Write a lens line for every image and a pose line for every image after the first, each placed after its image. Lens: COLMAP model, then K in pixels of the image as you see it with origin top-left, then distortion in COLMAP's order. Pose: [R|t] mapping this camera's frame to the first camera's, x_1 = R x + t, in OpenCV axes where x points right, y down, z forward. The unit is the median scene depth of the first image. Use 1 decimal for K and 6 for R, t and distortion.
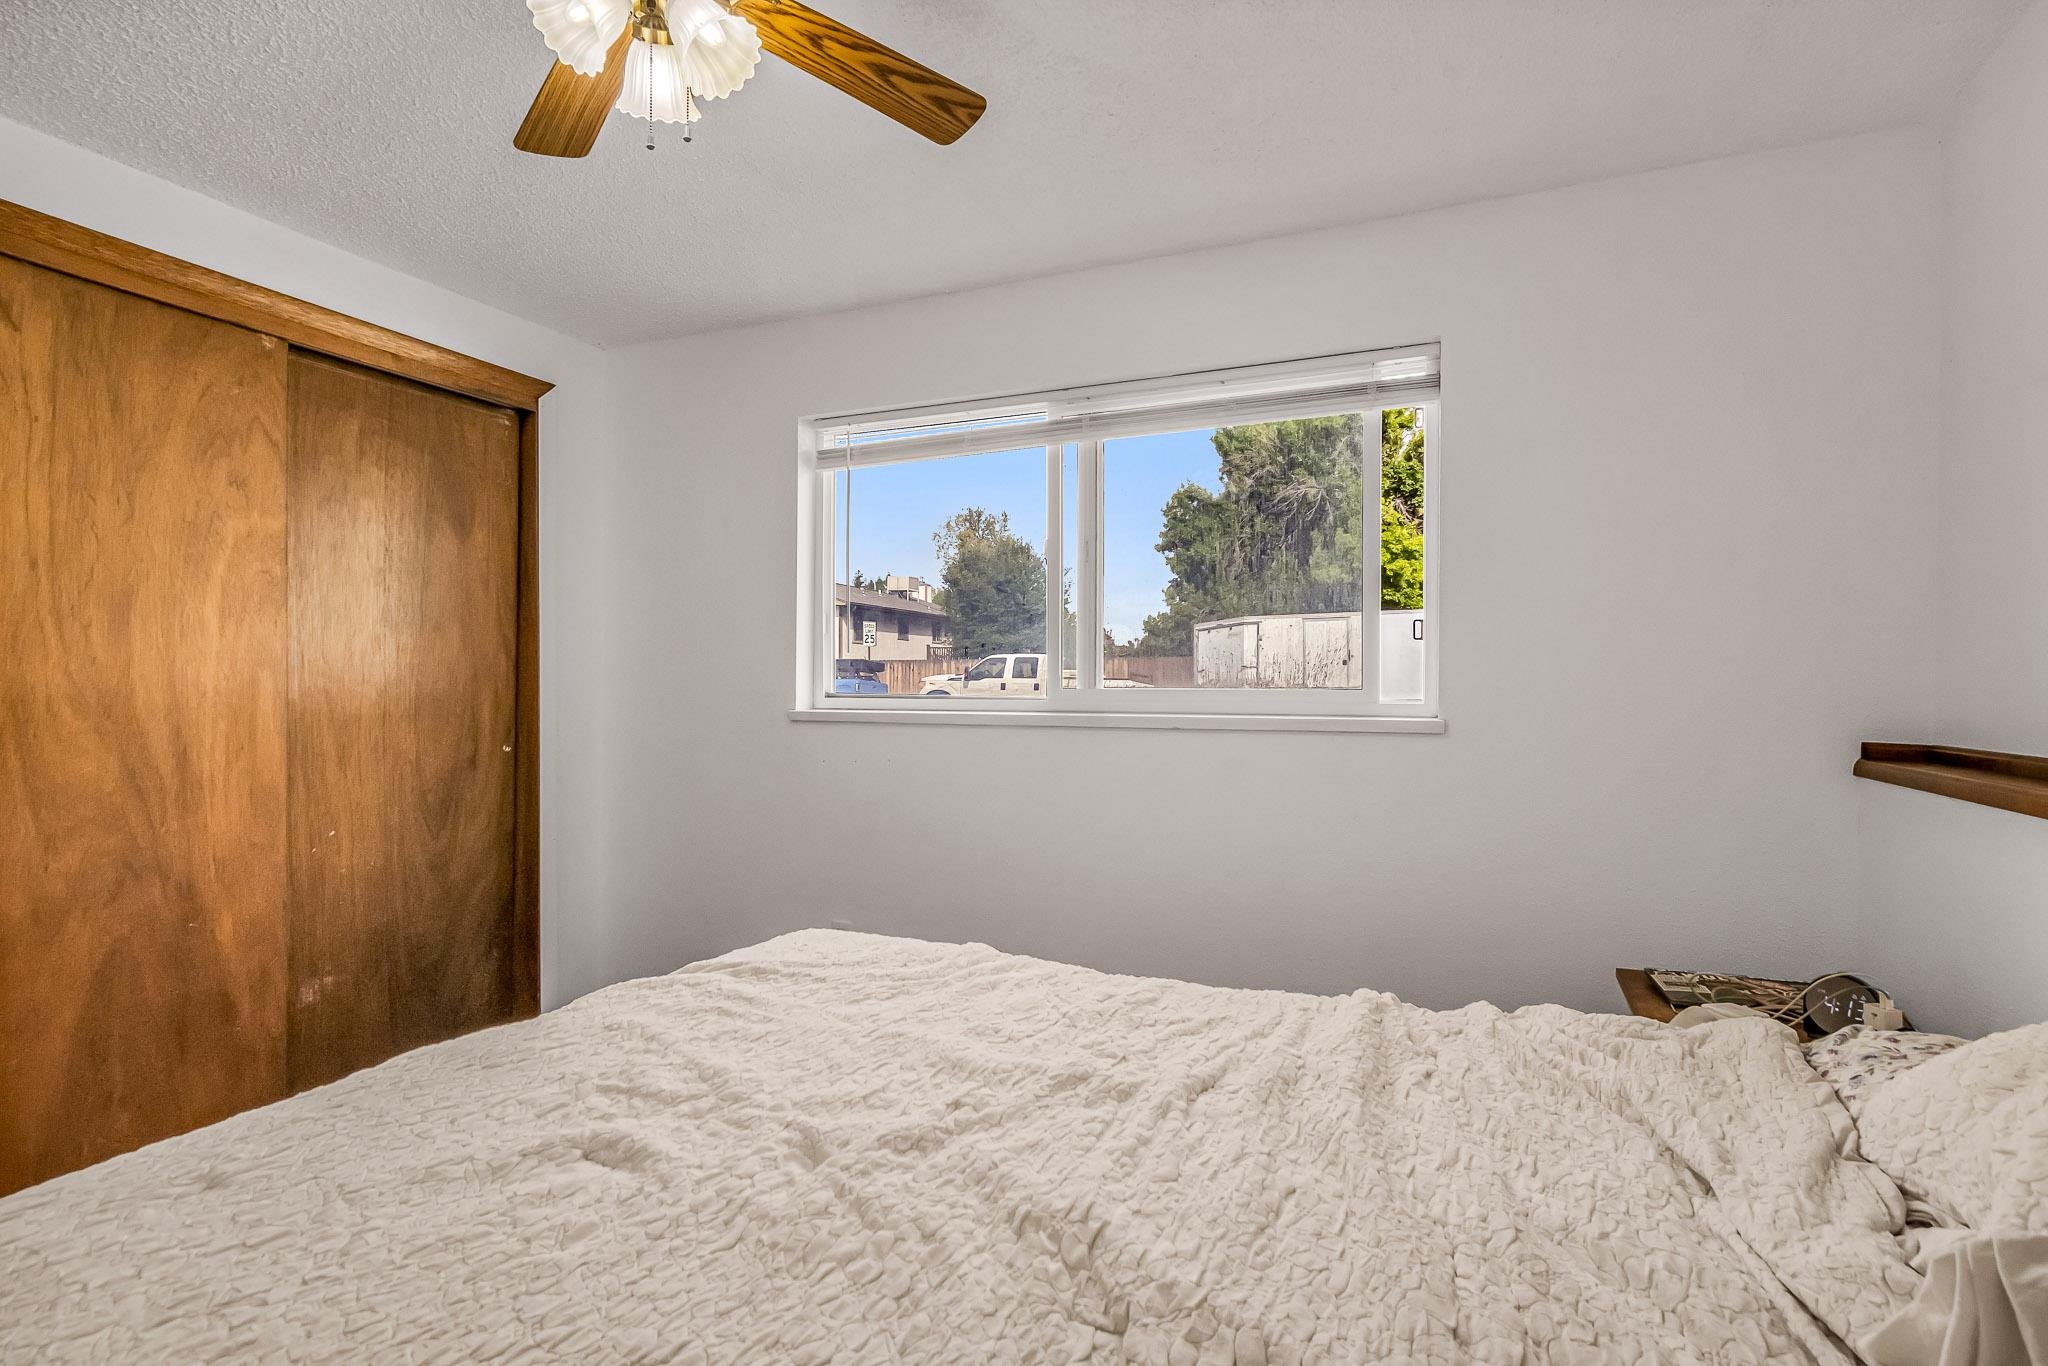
lens RADIAL K [[1042.3, 0, 1021.2], [0, 1042.3, 694.8], [0, 0, 1]] dist [-0.001450, -0.000380]
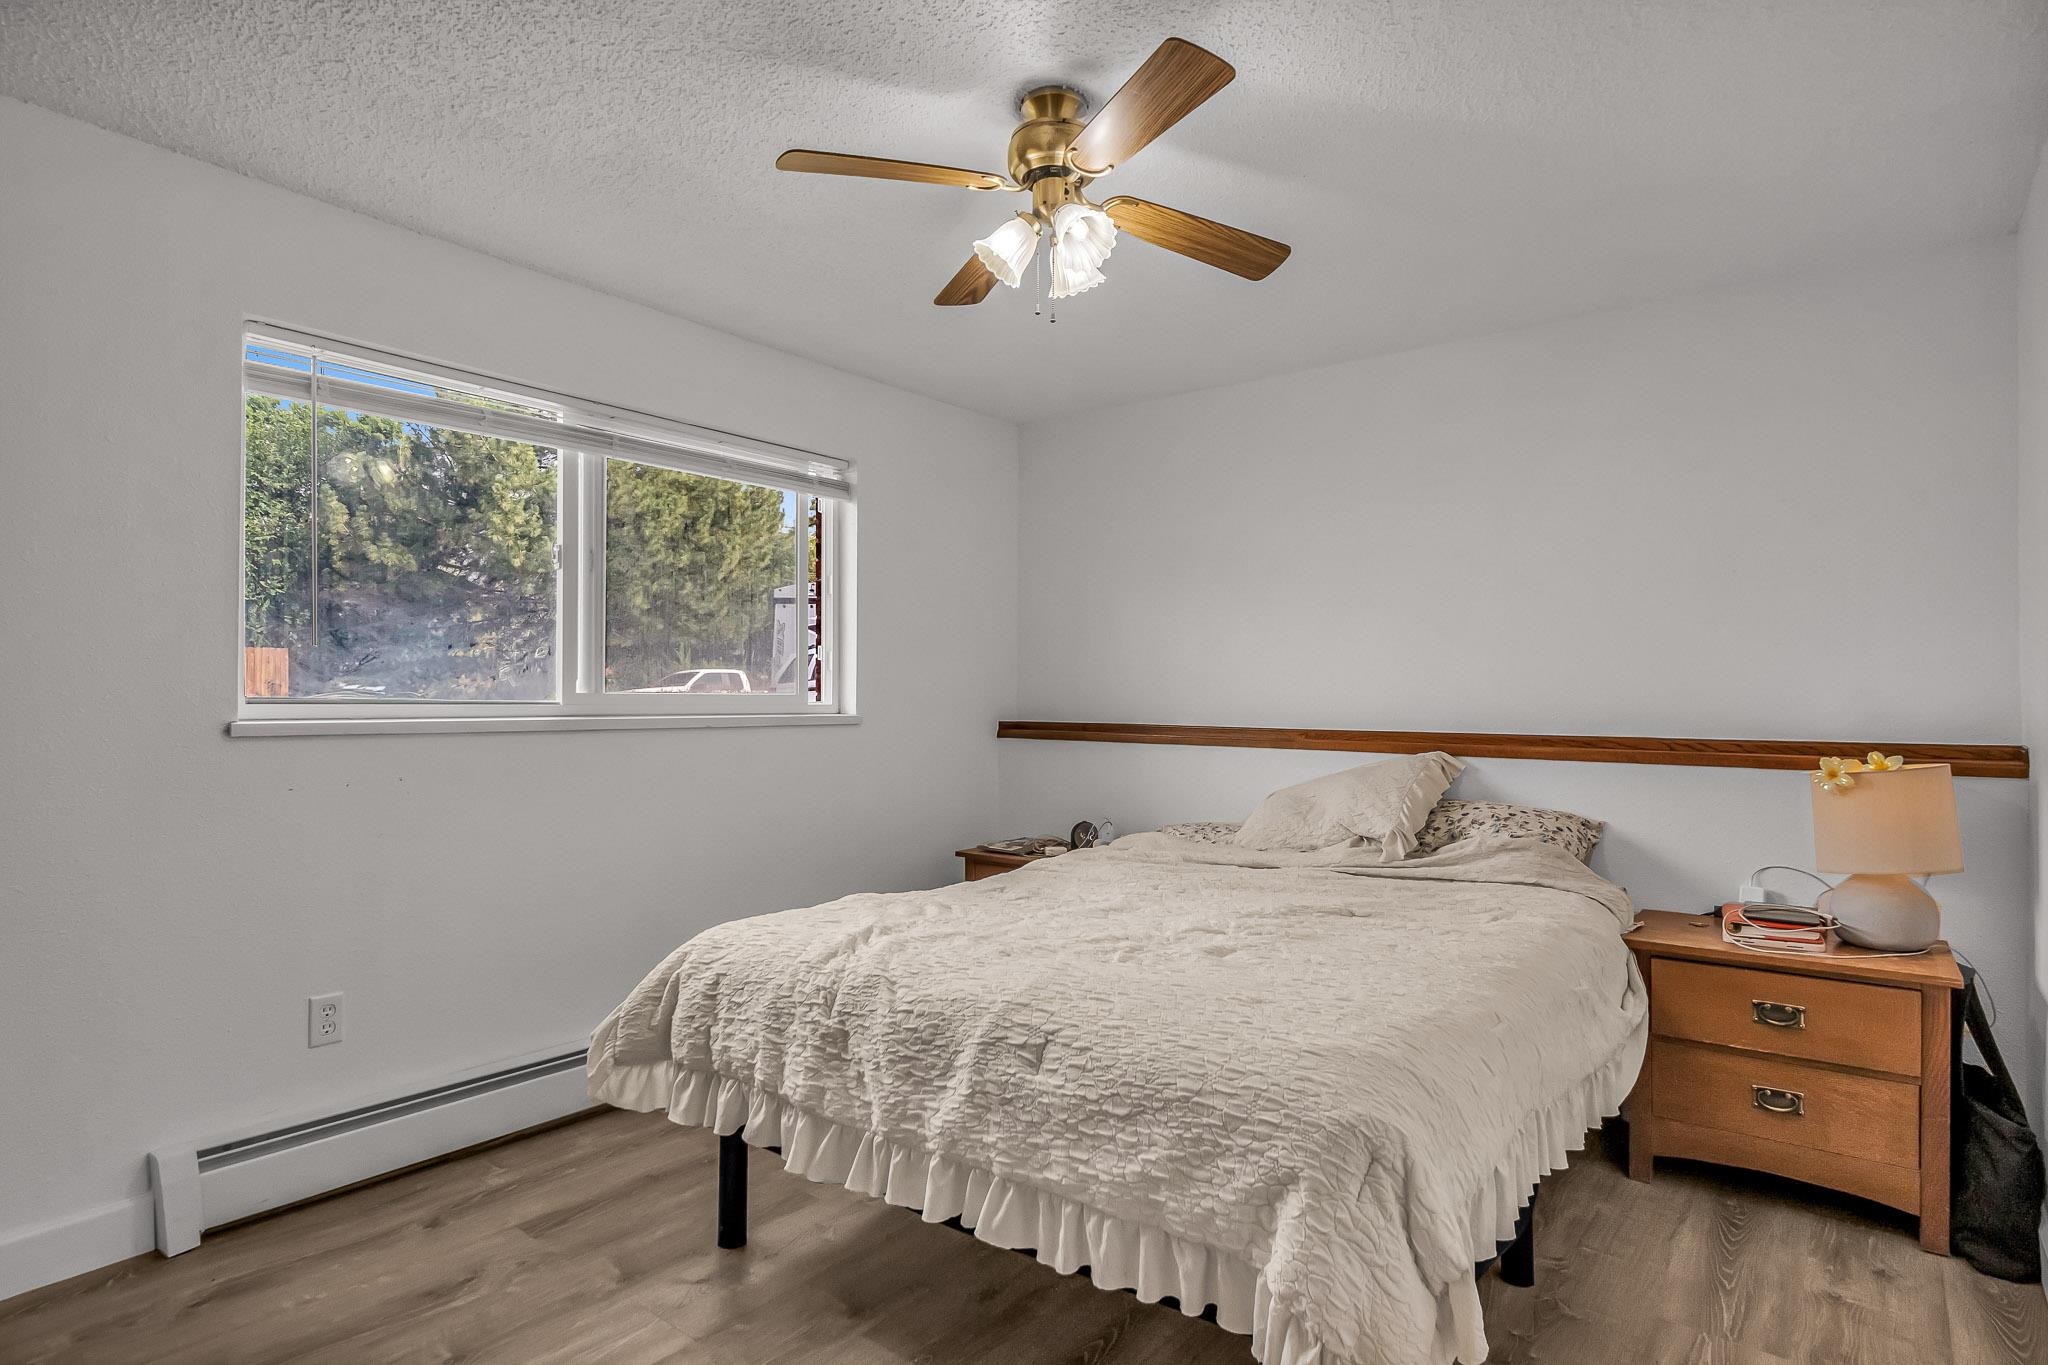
lens RADIAL K [[1077.4, 0, 1015.6], [0, 1077.4, 694.8], [0, 0, 1]] dist [-0.002363, -0.000555]
pose [[0.235174, 0.000261, 0.971953, -0.986590], [-0.002919, 0.999996, 0.000438, -0.005518], [-0.971949, -0.002940, 0.235173, 0.379650]]
